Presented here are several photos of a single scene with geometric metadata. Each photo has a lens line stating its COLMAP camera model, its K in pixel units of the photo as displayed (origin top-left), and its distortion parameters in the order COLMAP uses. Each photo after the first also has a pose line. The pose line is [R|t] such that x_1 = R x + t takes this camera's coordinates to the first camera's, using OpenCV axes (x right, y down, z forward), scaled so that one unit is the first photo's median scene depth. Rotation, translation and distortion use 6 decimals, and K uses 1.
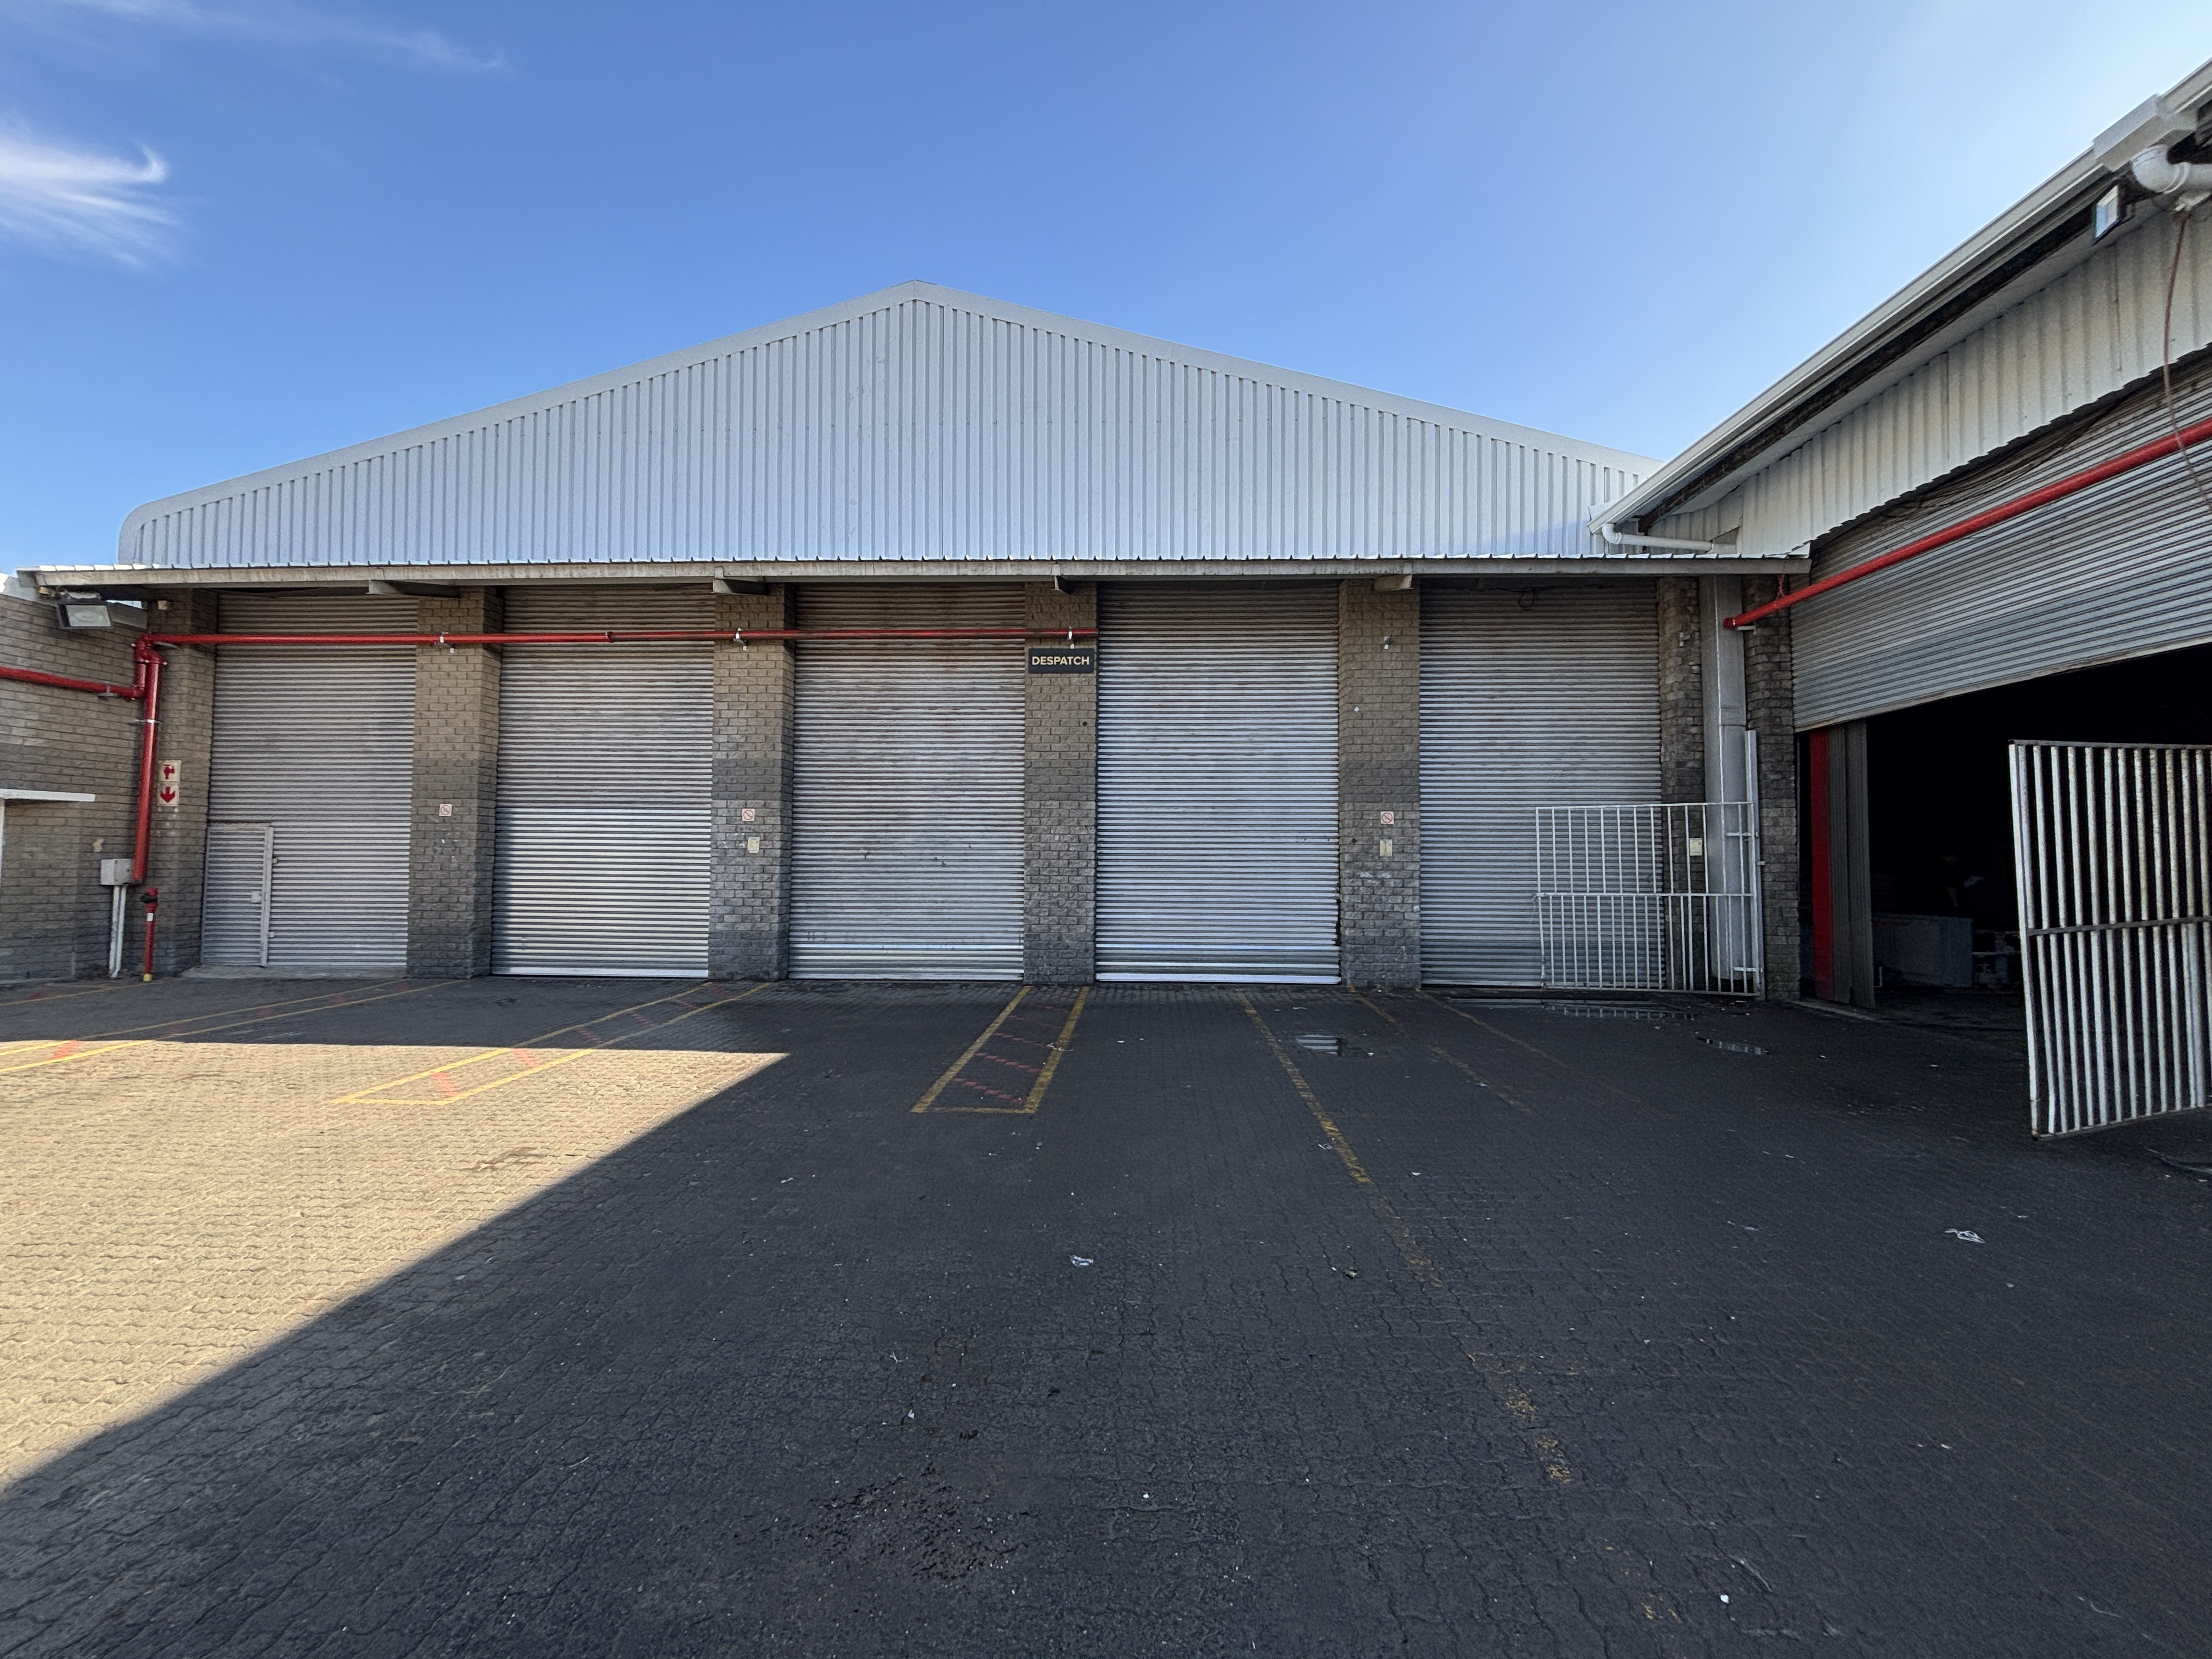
lens RADIAL K [[909.7, 0, 1117.7], [0, 909.7, 839.5], [0, 0, 1]] dist [-0.001516, -0.000318]
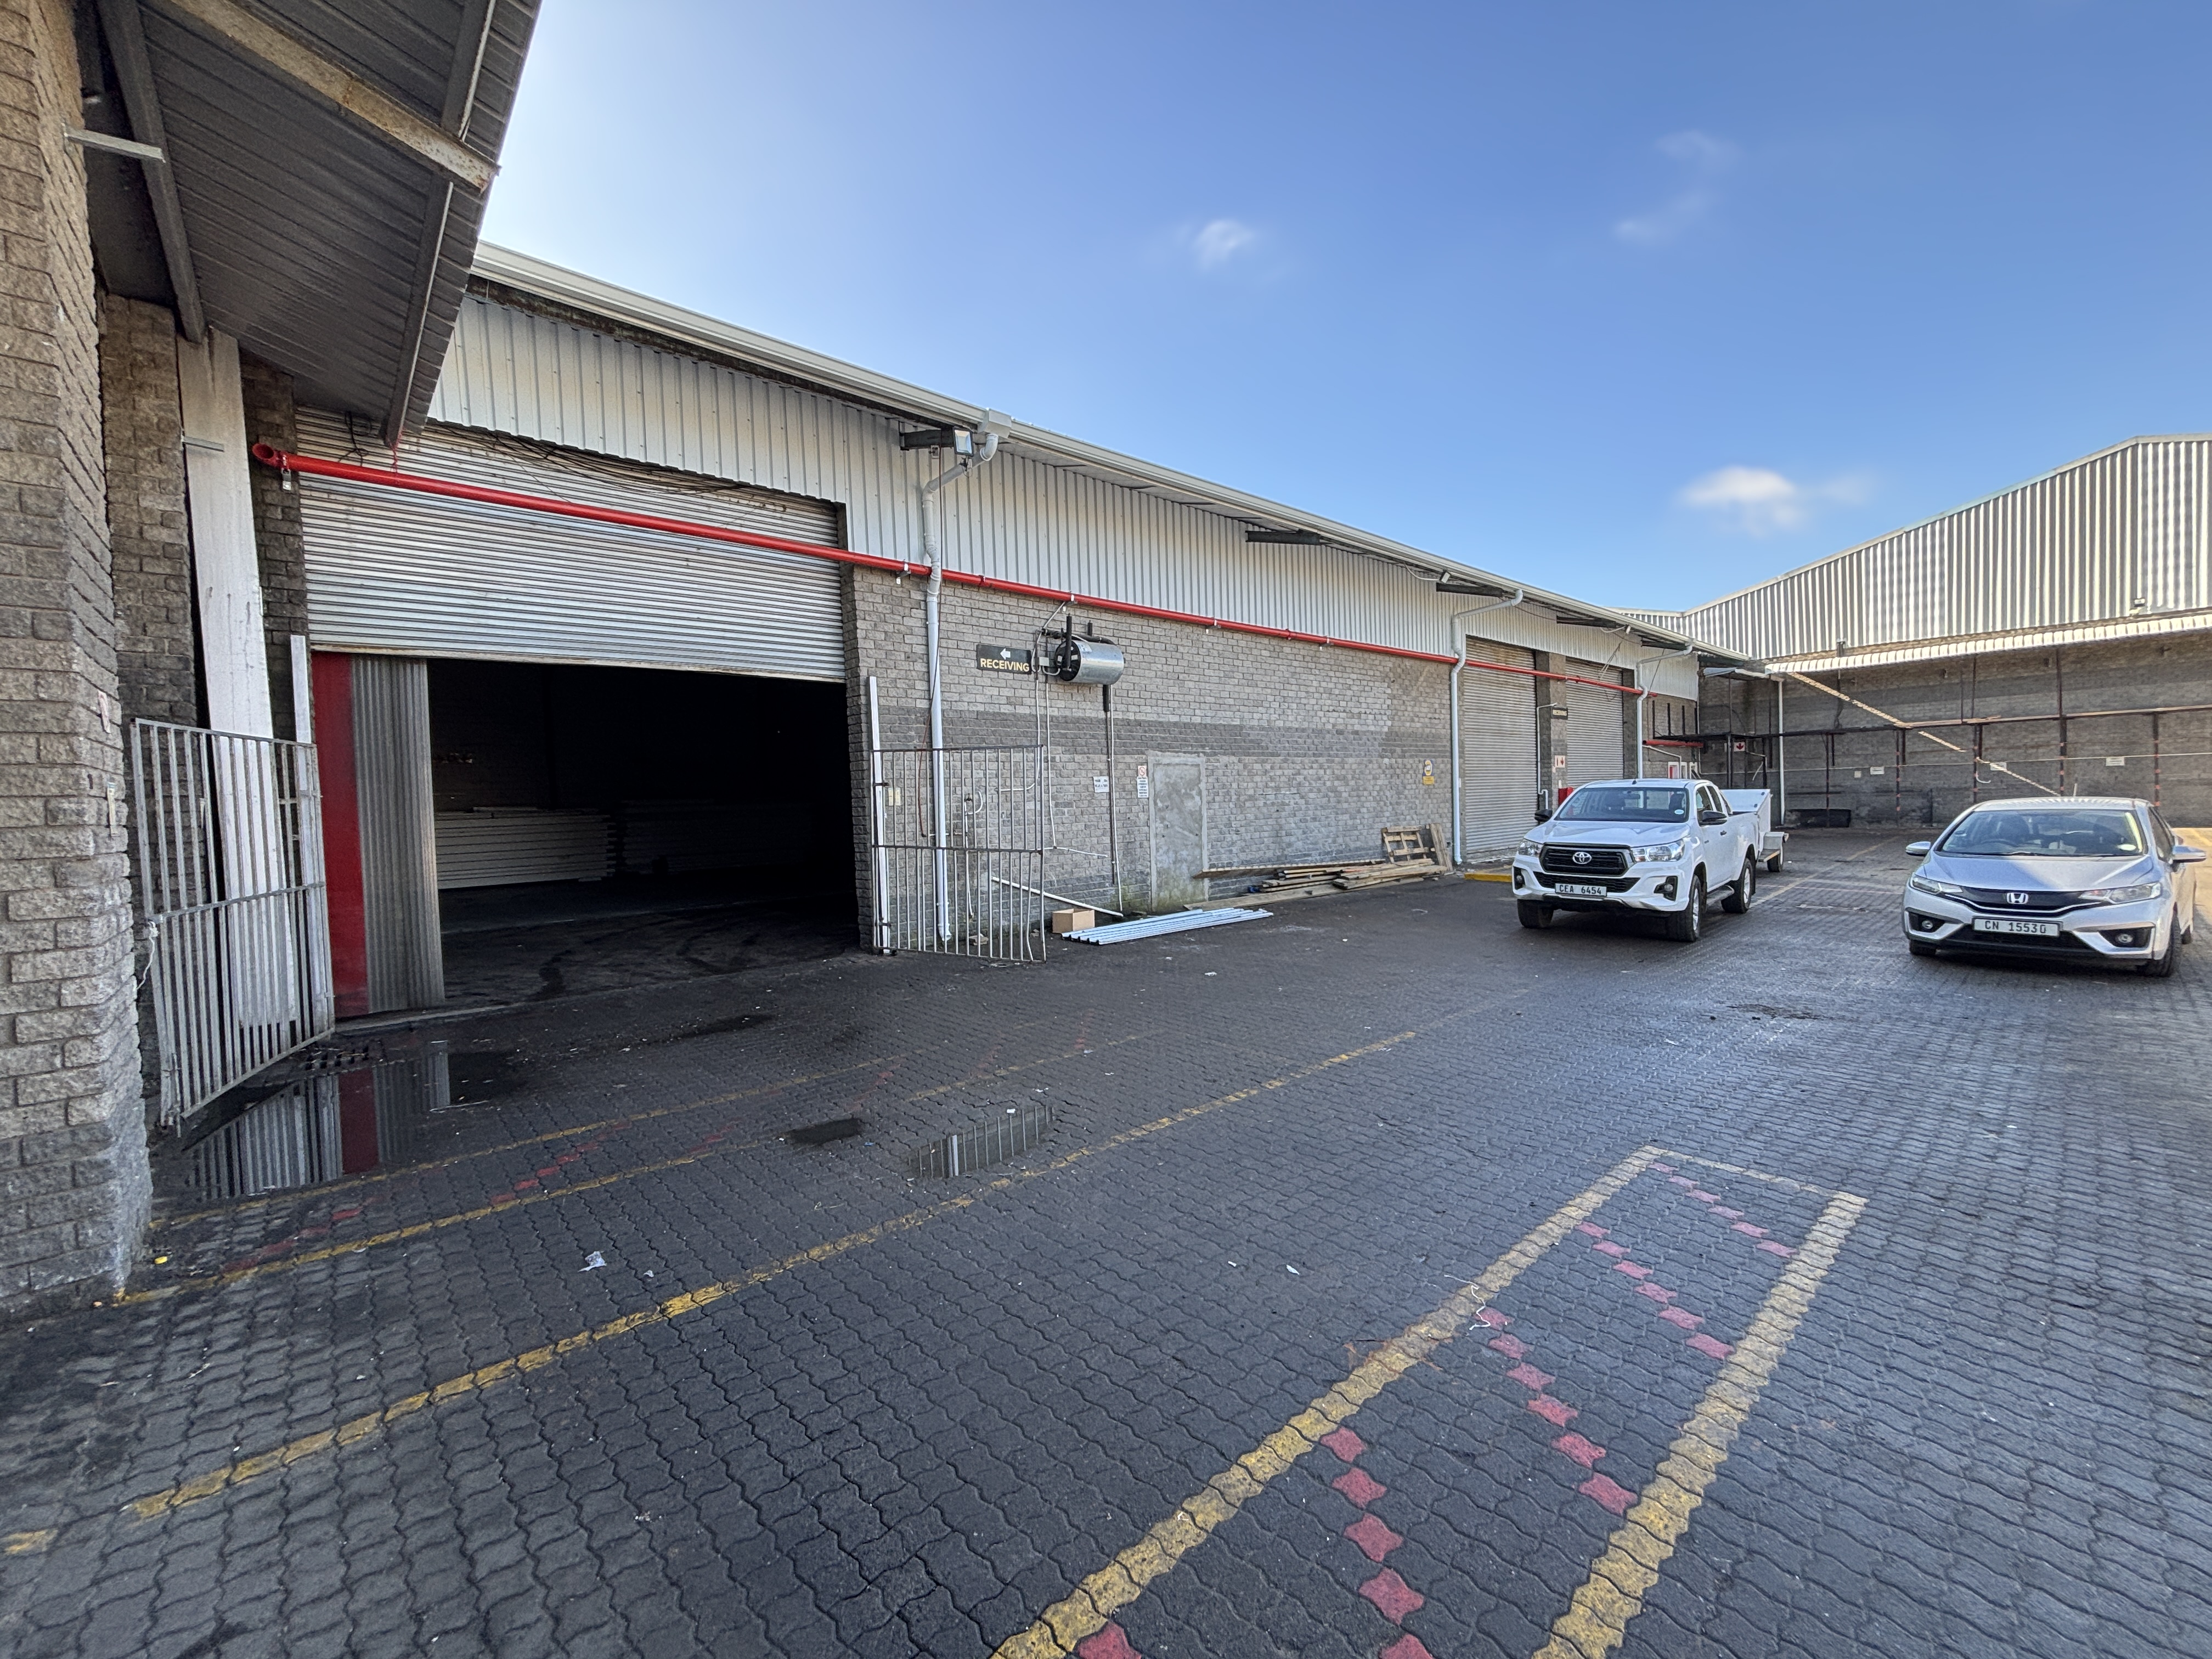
lens RADIAL K [[883.6, 0, 1106.0], [0, 883.6, 829.5], [0, 0, 1]] dist [-0.001620, -0.000298]
pose [[-0.701318, 0.000904, 0.712848, -0.291165], [0.009682, 0.999919, 0.008257, 0.033997], [-0.712783, 0.012692, -0.701270, 1.790113]]
